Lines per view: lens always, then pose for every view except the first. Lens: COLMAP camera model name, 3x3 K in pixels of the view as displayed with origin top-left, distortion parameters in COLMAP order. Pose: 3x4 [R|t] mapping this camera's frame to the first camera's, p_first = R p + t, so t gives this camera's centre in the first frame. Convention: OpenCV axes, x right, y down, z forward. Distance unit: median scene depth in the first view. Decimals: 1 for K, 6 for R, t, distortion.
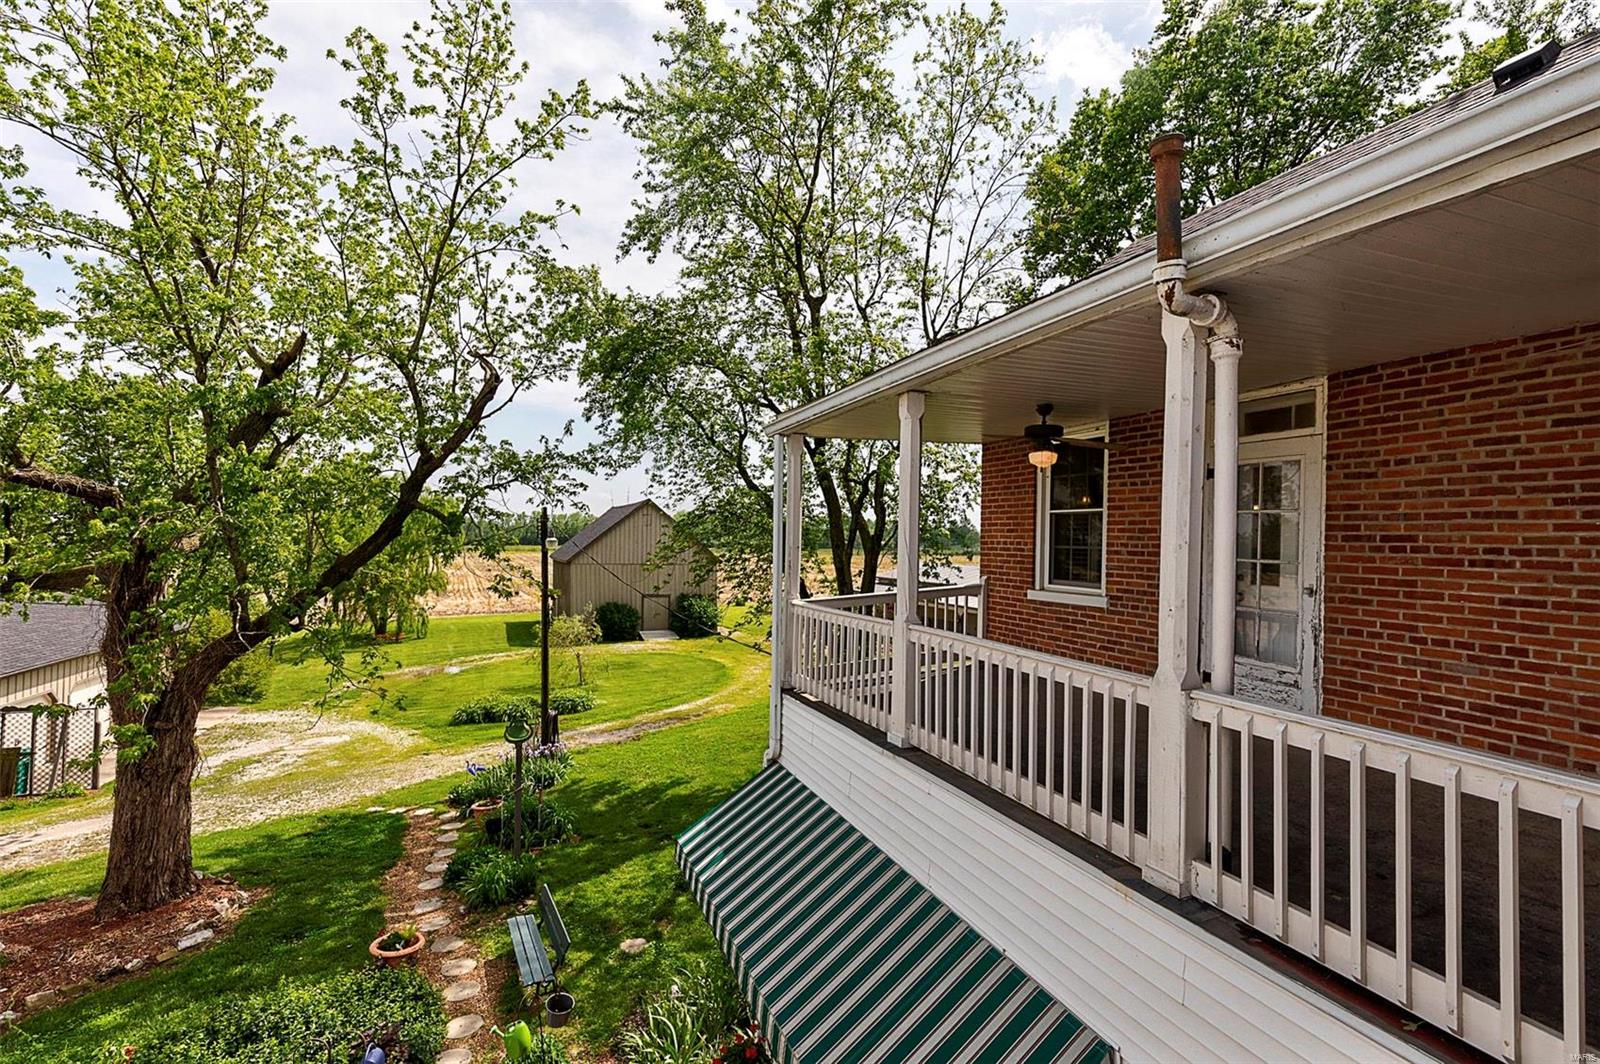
lens RADIAL K [[717.2, 0, 808.3], [0, 717.2, 529.8], [0, 0, 1]] dist [0.009860, -0.000584]
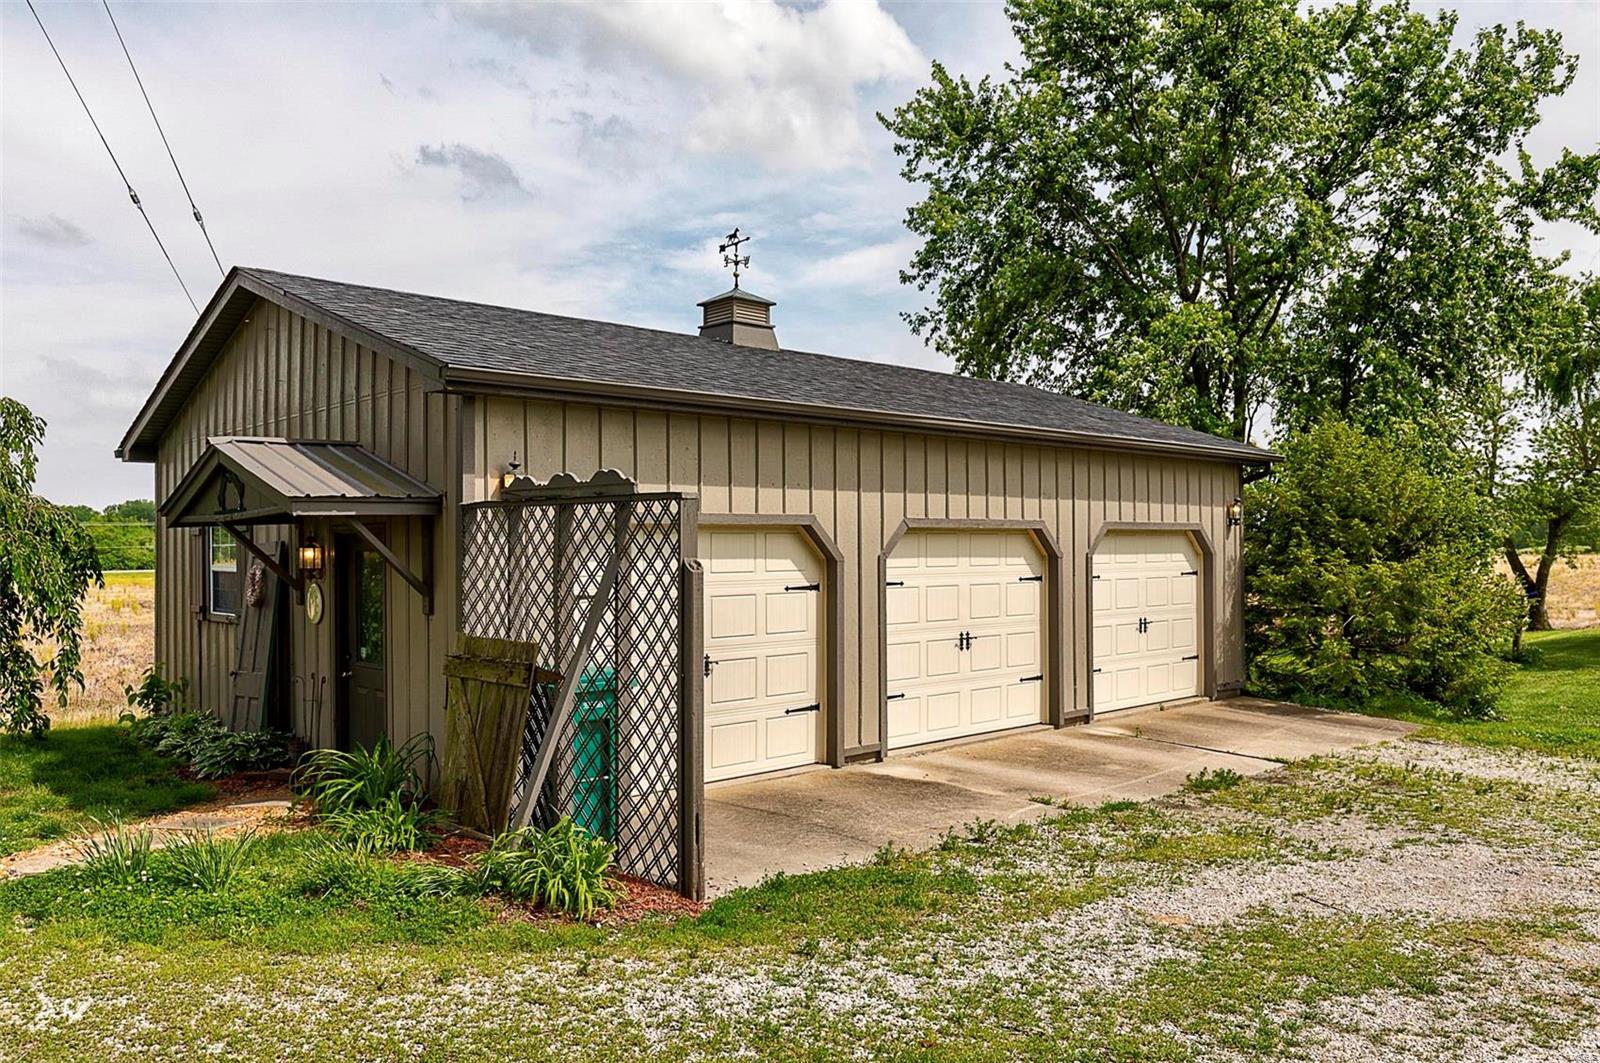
lens RADIAL K [[1183.0, 0, 797.3], [0, 1183.0, 533.5], [0, 0, 1]] dist [0.002842, 0.000411]
pose [[0.372176, -0.032831, -0.927581, -1.206523], [0.026556, 0.999342, -0.024716, 0.483568], [0.927782, -0.015434, 0.372803, 1.644604]]
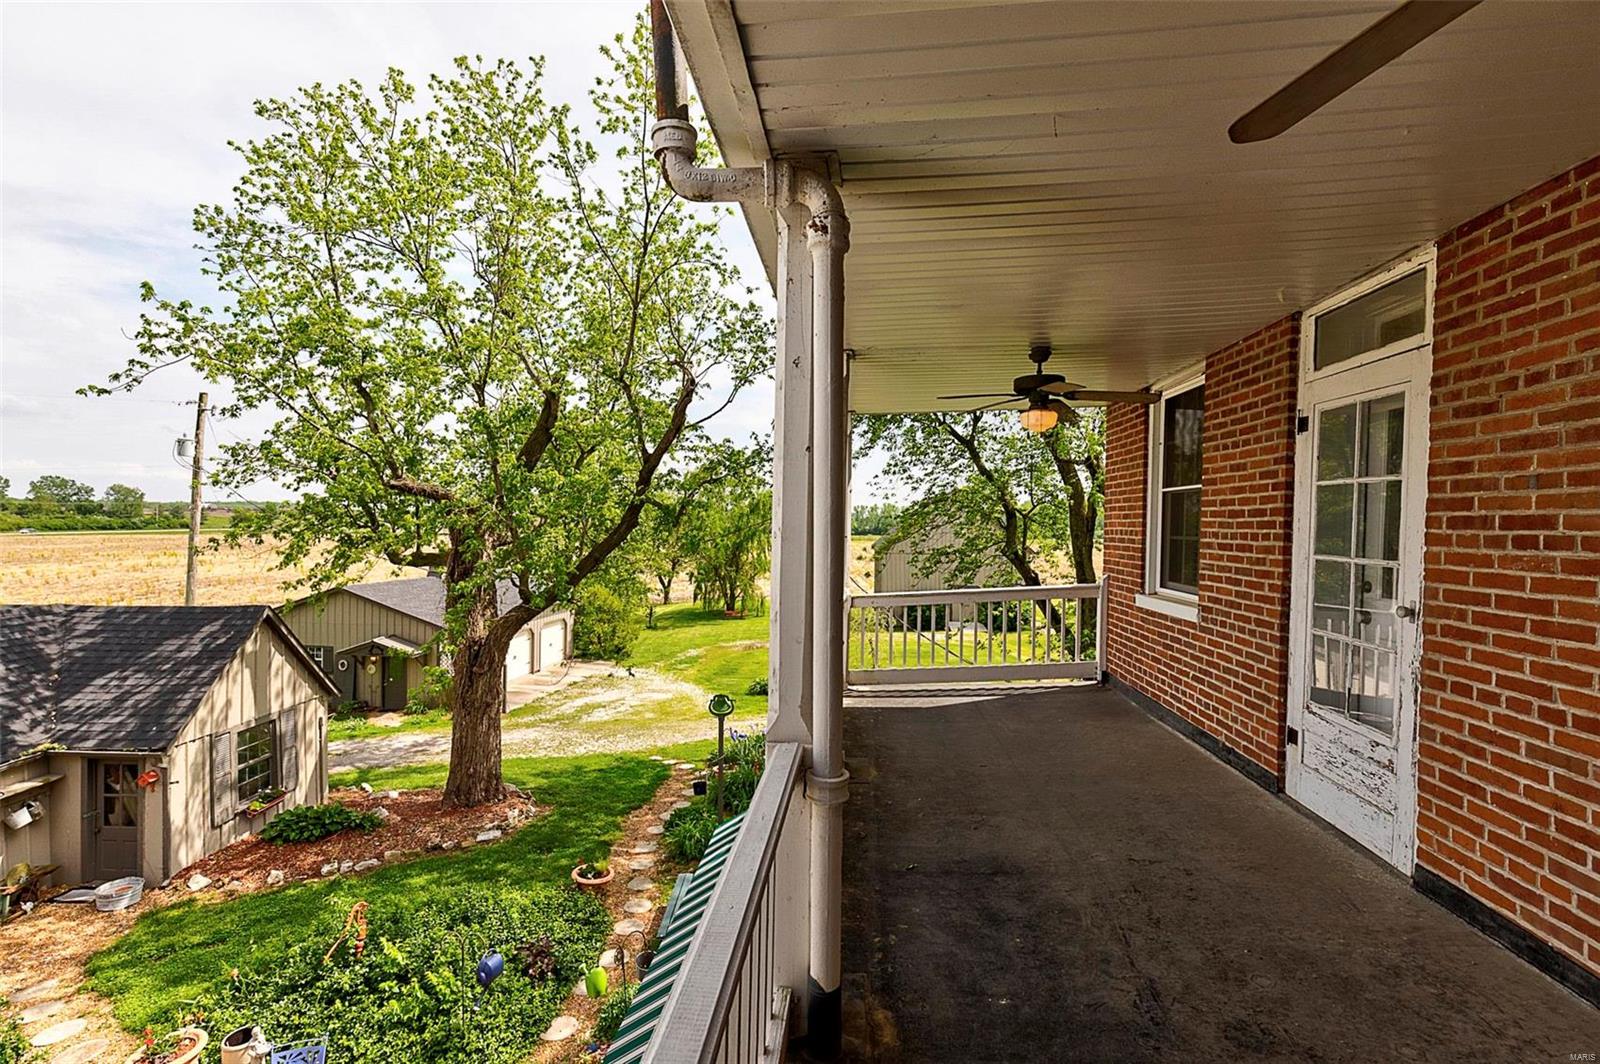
lens RADIAL K [[717.2, 0, 806.8], [0, 717.2, 531.0], [0, 0, 1]] dist [0.009860, -0.000584]
pose [[0.887185, -0.000268, -0.461415, 0.262305], [0.006987, 0.999893, 0.012855, 0.003573], [0.461362, -0.014628, 0.887092, 0.122572]]
